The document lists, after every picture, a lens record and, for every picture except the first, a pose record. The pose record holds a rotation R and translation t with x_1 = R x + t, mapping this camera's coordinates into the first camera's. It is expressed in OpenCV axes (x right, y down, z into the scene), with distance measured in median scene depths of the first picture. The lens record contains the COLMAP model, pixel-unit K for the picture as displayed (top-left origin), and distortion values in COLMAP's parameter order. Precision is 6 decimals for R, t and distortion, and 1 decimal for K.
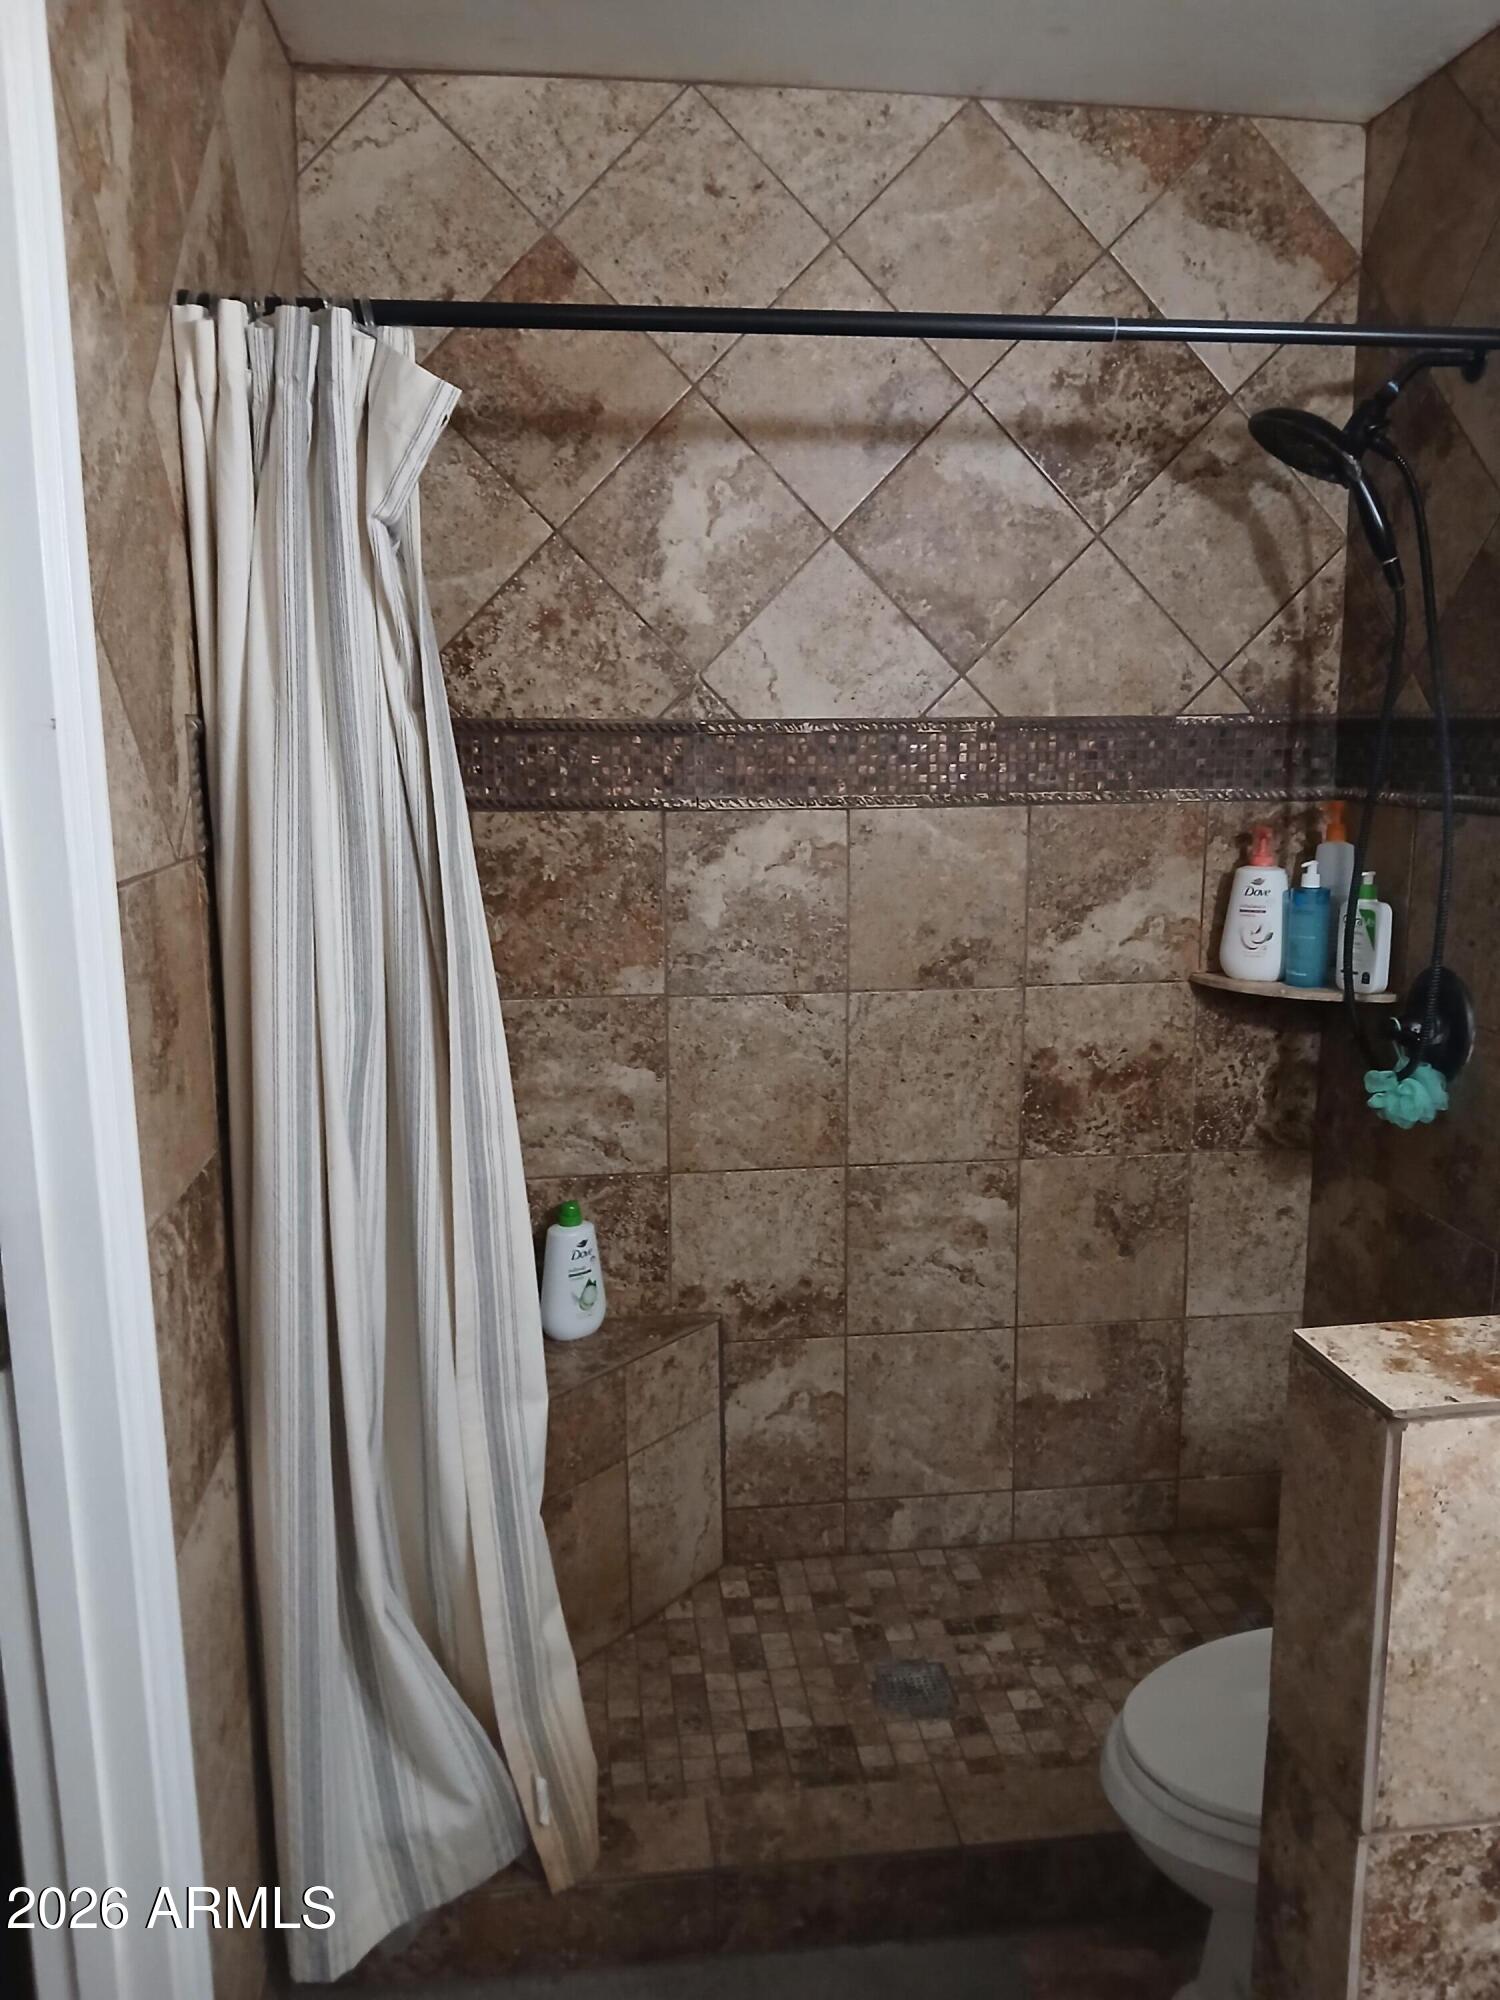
lens RADIAL K [[1576.3, 0, 750.0], [0, 1576.3, 1000.0], [0, 0, 1]] dist [0.126992, -0.260092]
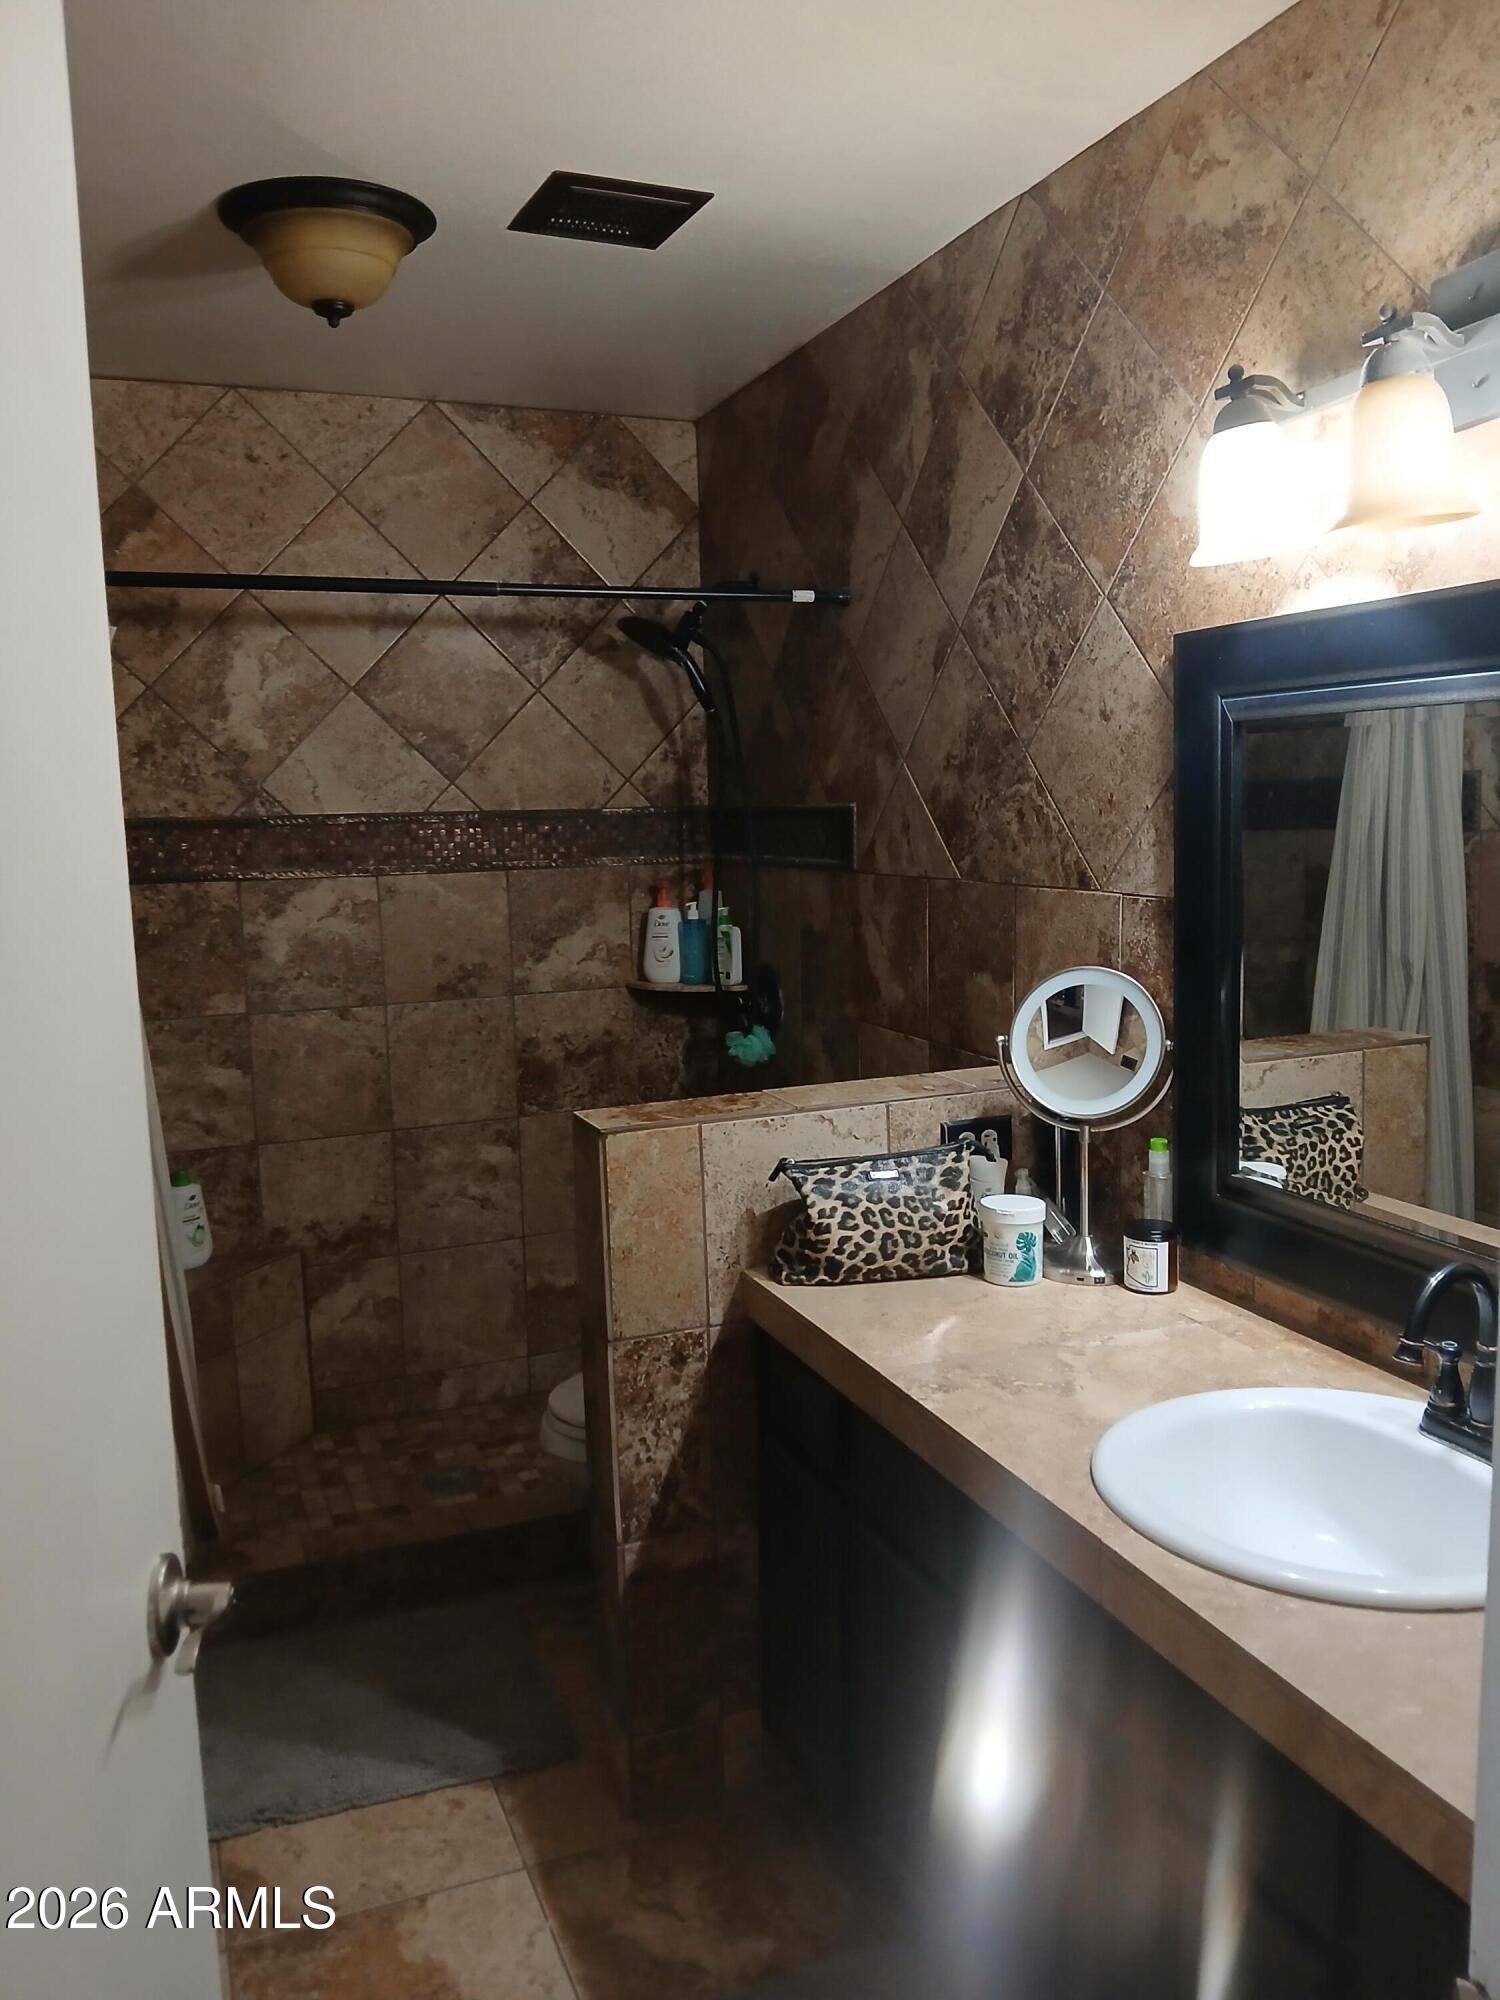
lens RADIAL K [[1525.7, 0, 755.4], [0, 1525.7, 994.3], [0, 0, 1]] dist [0.153652, -0.391499]
pose [[0.965450, -0.052961, 0.255150, 0.032055], [0.066232, 0.996847, -0.043697, 0.068806], [-0.252031, 0.059087, 0.965914, -0.420812]]
